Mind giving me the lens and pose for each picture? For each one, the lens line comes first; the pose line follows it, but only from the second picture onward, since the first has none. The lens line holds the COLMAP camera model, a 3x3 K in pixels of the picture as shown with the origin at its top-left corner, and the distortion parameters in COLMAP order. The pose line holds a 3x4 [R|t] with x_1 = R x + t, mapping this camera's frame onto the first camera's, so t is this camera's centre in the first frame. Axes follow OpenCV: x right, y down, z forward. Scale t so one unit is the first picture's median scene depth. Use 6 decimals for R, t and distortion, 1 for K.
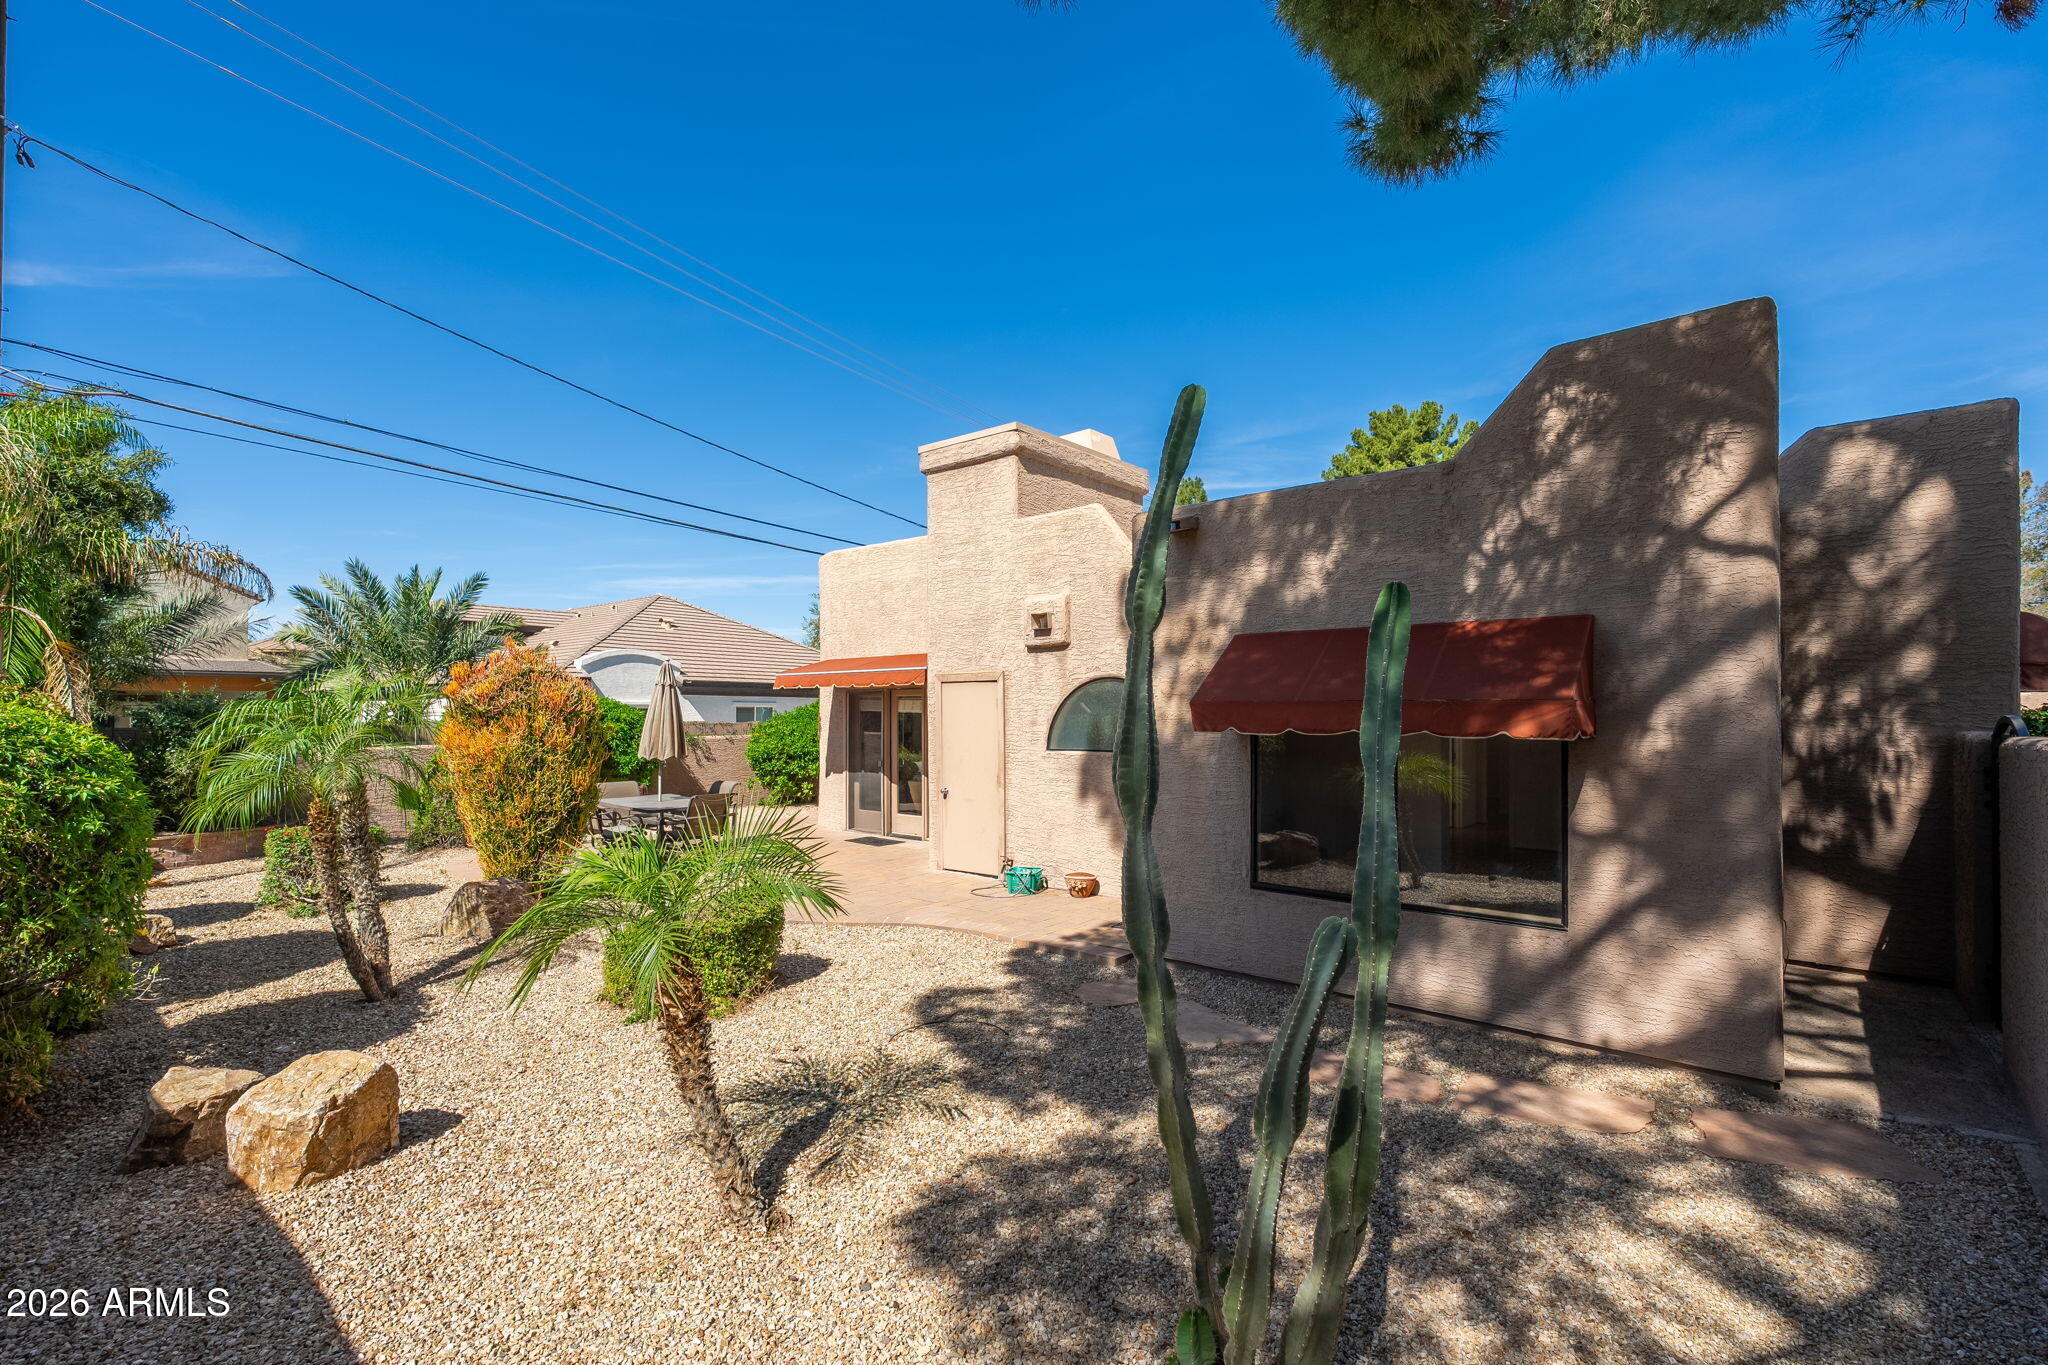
lens RADIAL K [[930.7, 0, 1025.8], [0, 930.7, 712.5], [0, 0, 1]] dist [-0.013185, 0.000129]
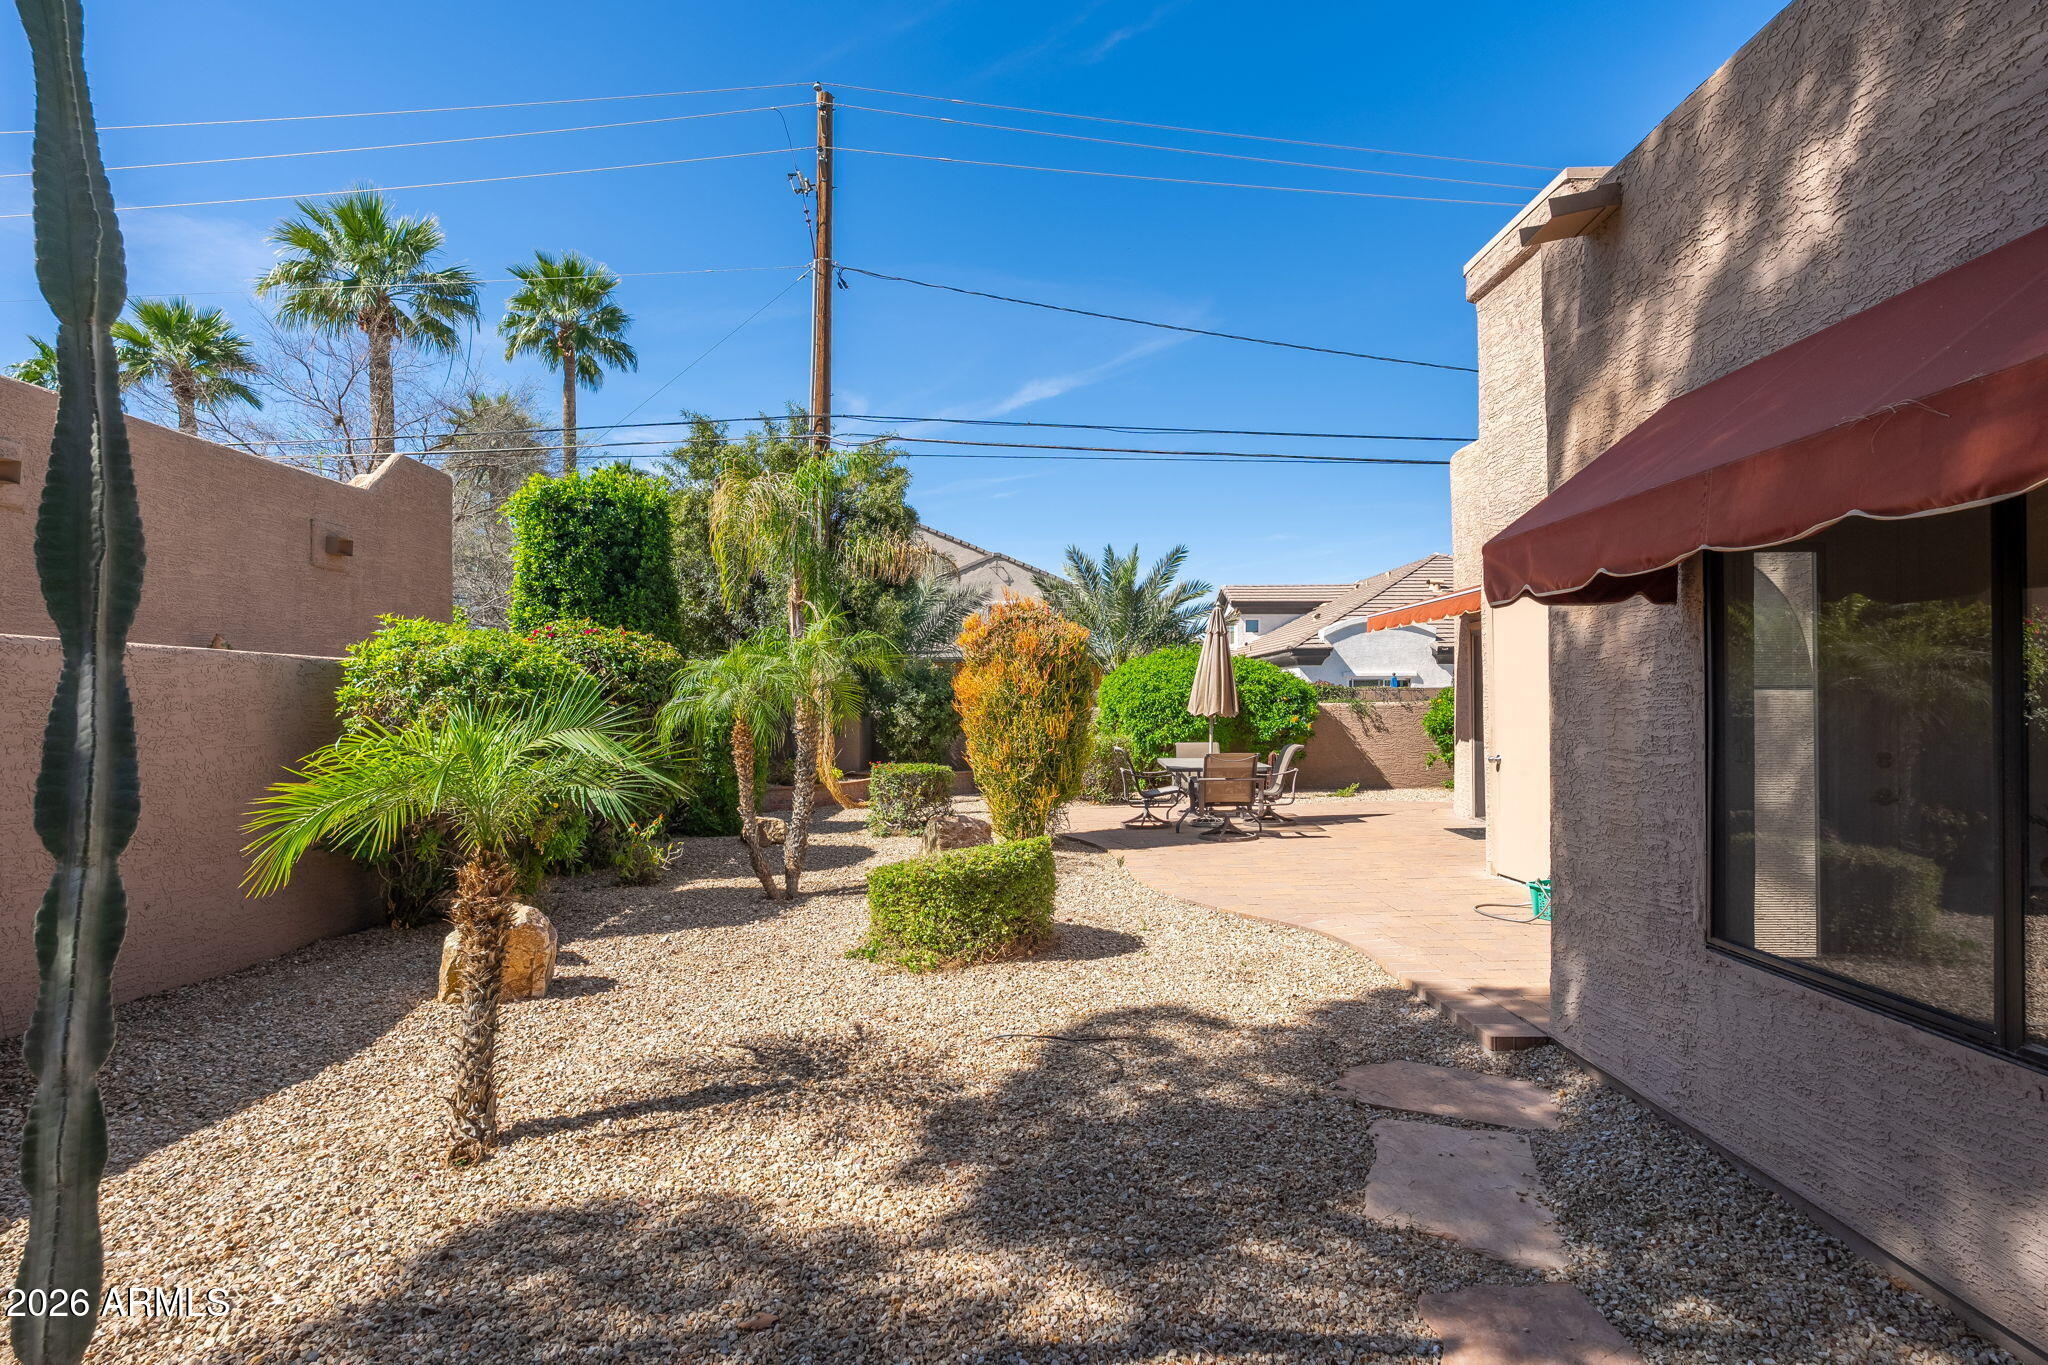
lens RADIAL K [[990.8, 0, 1023.4], [0, 990.8, 713.0], [0, 0, 1]] dist [-0.005143, 0.001128]
pose [[0.623451, 0.000266, -0.781862, 0.408003], [0.006815, 0.999960, 0.005774, 0.068403], [0.781833, -0.008928, 0.623424, 0.432334]]
